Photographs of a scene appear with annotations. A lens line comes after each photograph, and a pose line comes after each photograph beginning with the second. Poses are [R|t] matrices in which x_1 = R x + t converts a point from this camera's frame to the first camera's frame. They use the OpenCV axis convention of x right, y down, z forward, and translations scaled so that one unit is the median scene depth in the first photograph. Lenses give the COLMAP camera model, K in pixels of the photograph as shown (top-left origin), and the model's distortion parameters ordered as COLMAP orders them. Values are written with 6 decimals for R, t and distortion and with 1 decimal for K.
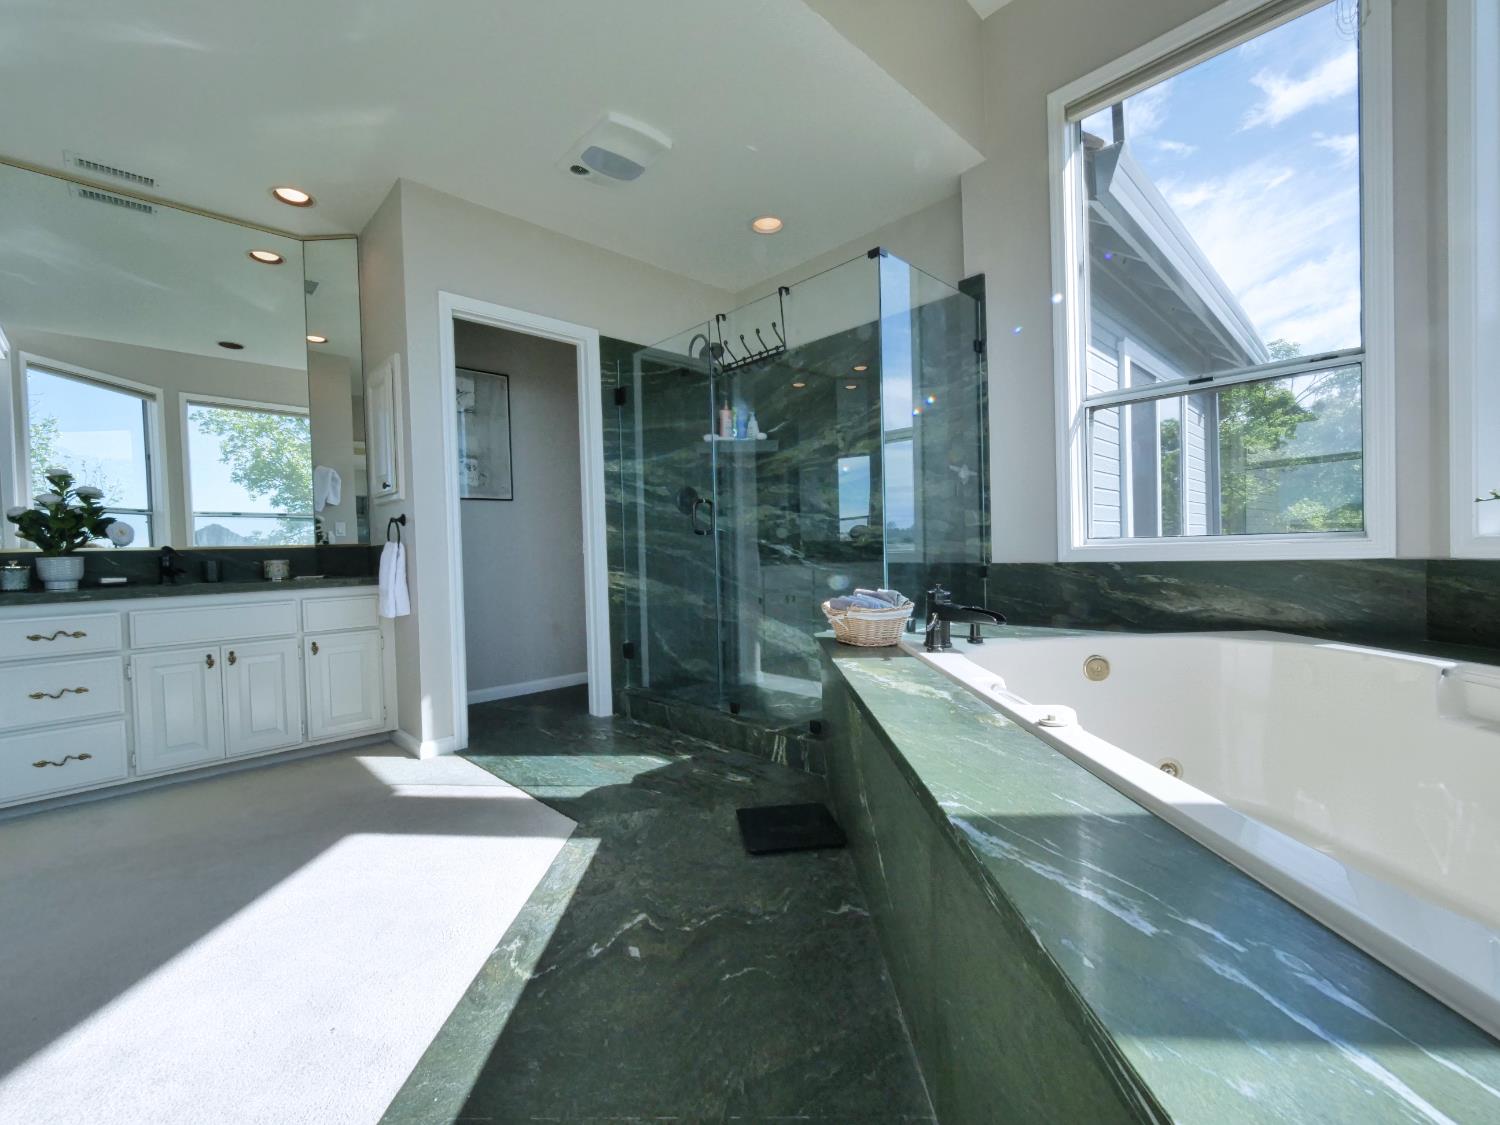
lens RADIAL K [[641.2, 0, 756.2], [0, 641.2, 562.3], [0, 0, 1]] dist [-0.001978, 0.001026]
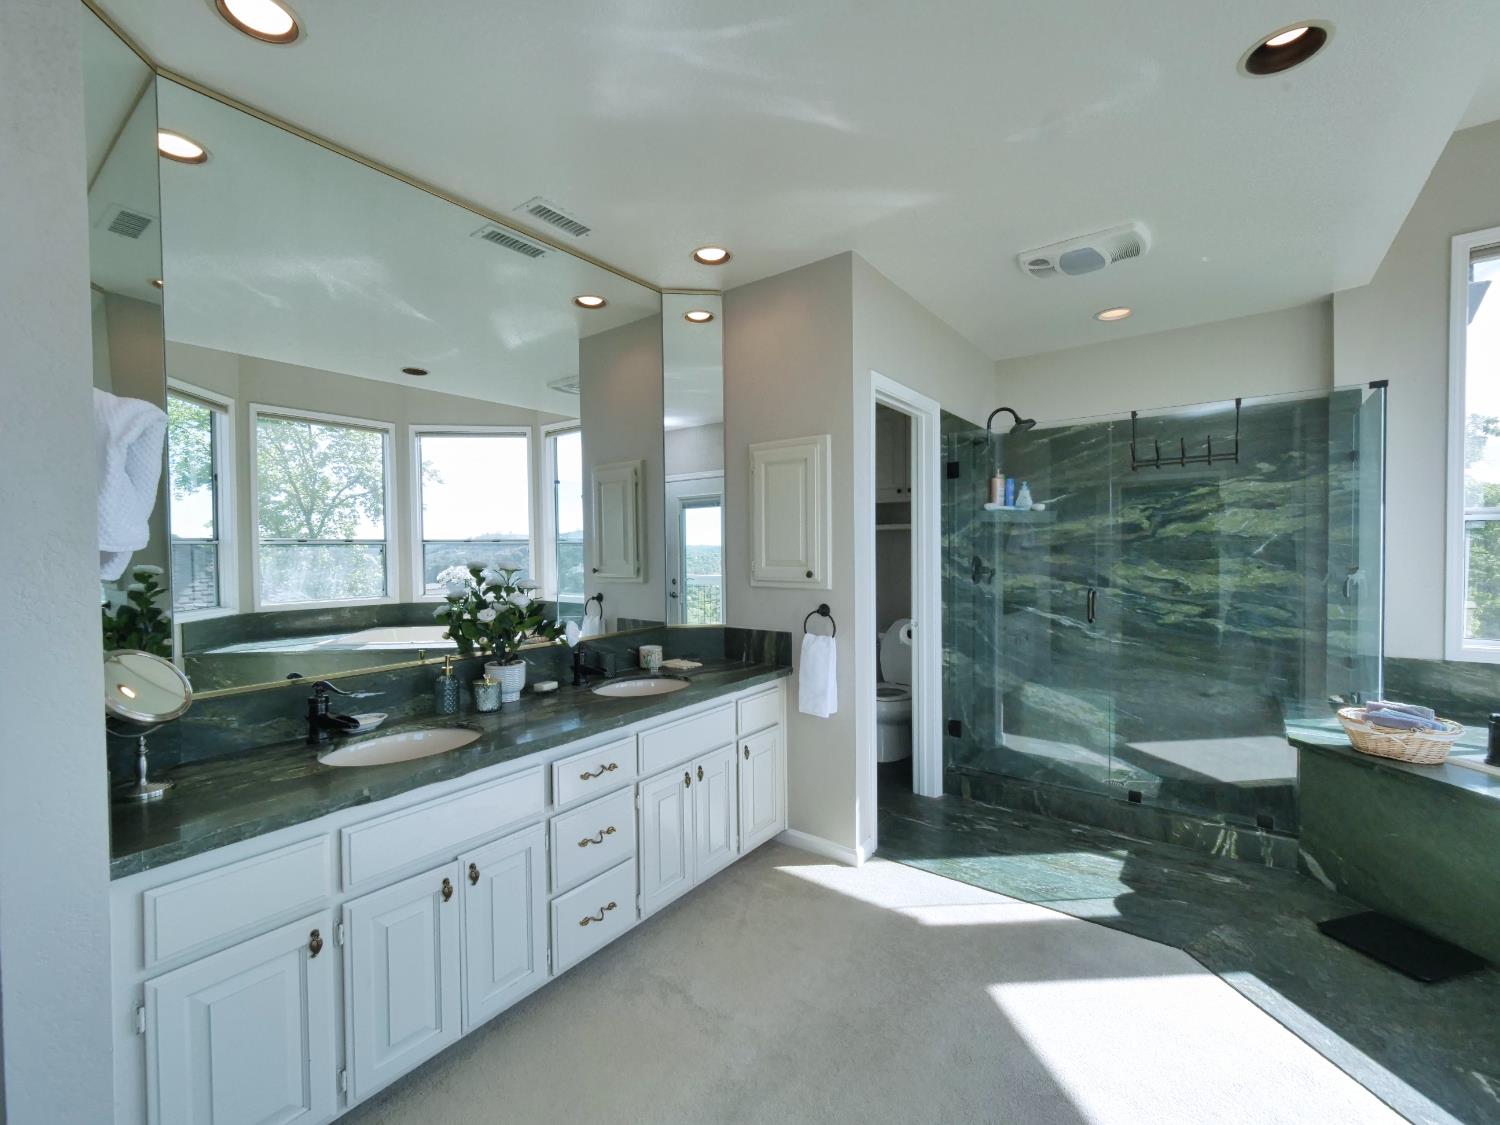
lens RADIAL K [[641.2, 0, 752.0], [0, 641.2, 559.9], [0, 0, 1]] dist [-0.001978, 0.001026]
pose [[0.987913, 0.018607, 0.153890, -0.834641], [-0.017506, 0.999811, -0.008510, -0.134500], [-0.154019, 0.005713, 0.988051, 0.091173]]
